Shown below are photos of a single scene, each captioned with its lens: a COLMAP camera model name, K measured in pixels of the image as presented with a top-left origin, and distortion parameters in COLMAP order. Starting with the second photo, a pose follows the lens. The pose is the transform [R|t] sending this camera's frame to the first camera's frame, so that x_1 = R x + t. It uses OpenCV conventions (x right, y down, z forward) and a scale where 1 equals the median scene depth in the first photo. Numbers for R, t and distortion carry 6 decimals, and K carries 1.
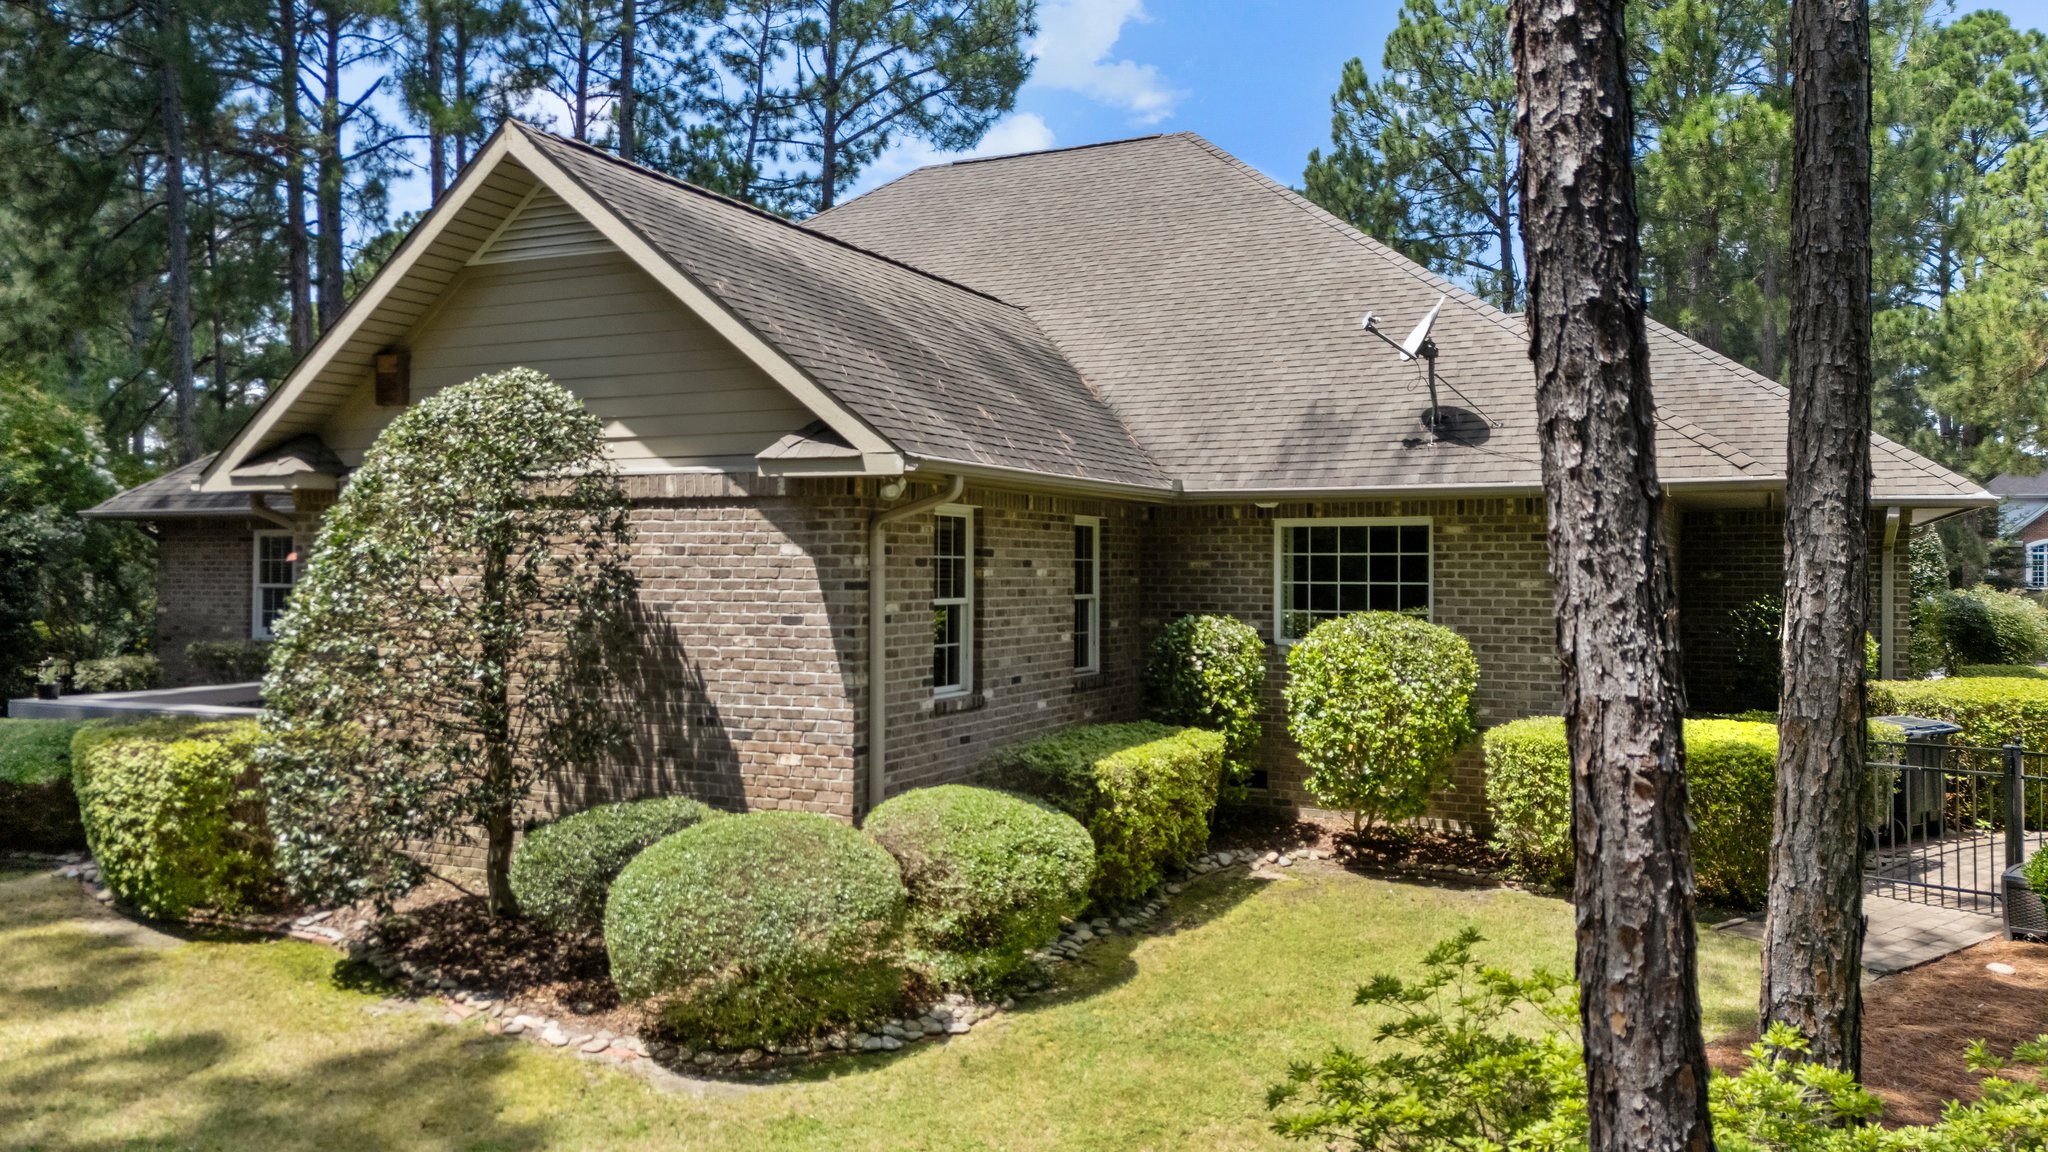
lens RADIAL K [[1531.3, 0, 1024.0], [0, 1531.3, 576.0], [0, 0, 1]] dist [0.082058, -0.004326]
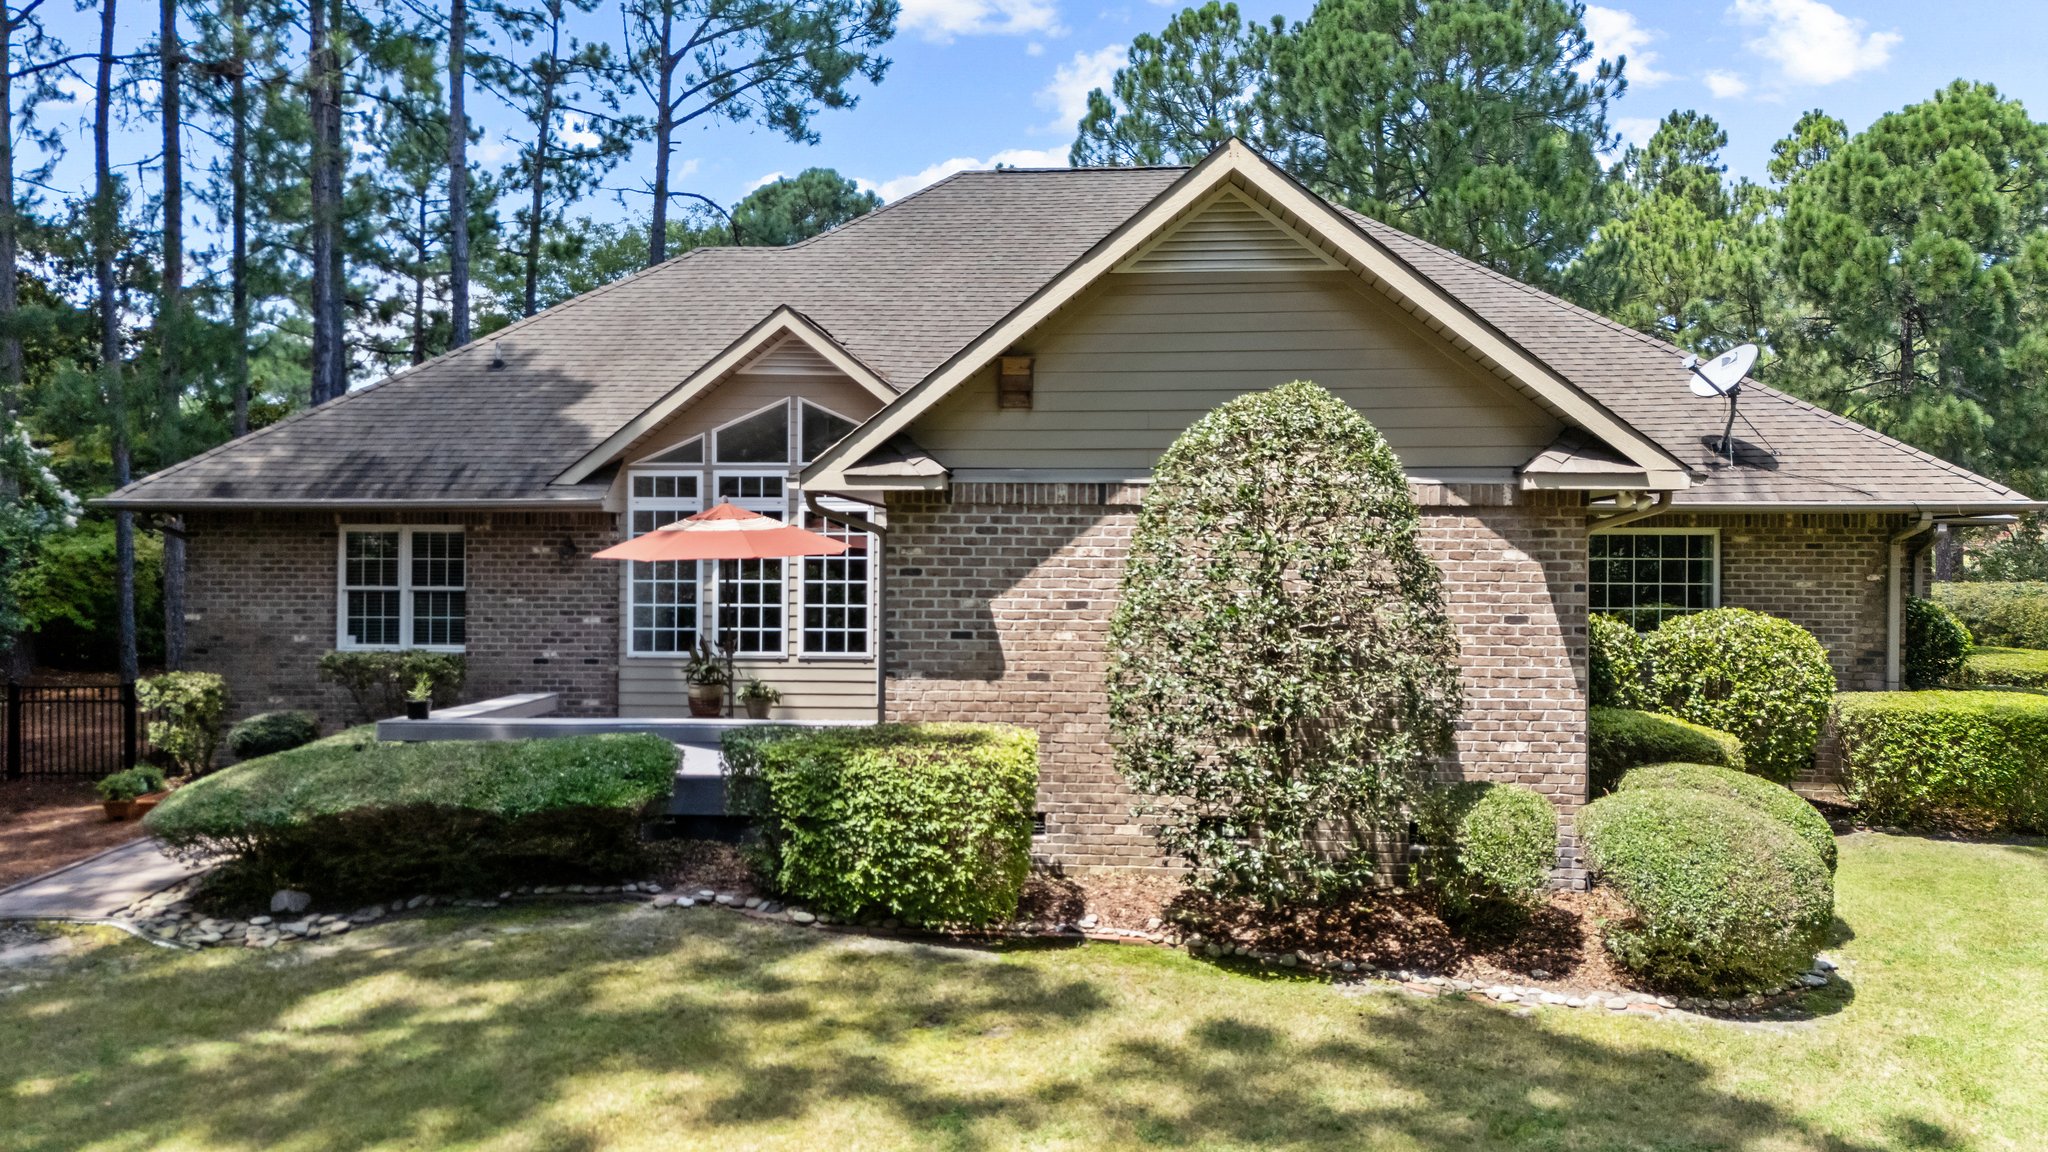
lens RADIAL K [[1543.5, 0, 1024.0], [0, 1543.5, 576.0], [0, 0, 1]] dist [0.042781, -0.004931]
pose [[0.932698, -0.000541, 0.360657, -0.867283], [0.000031, 0.999999, 0.001420, -0.003843], [-0.360657, -0.001314, 0.932697, 0.093029]]
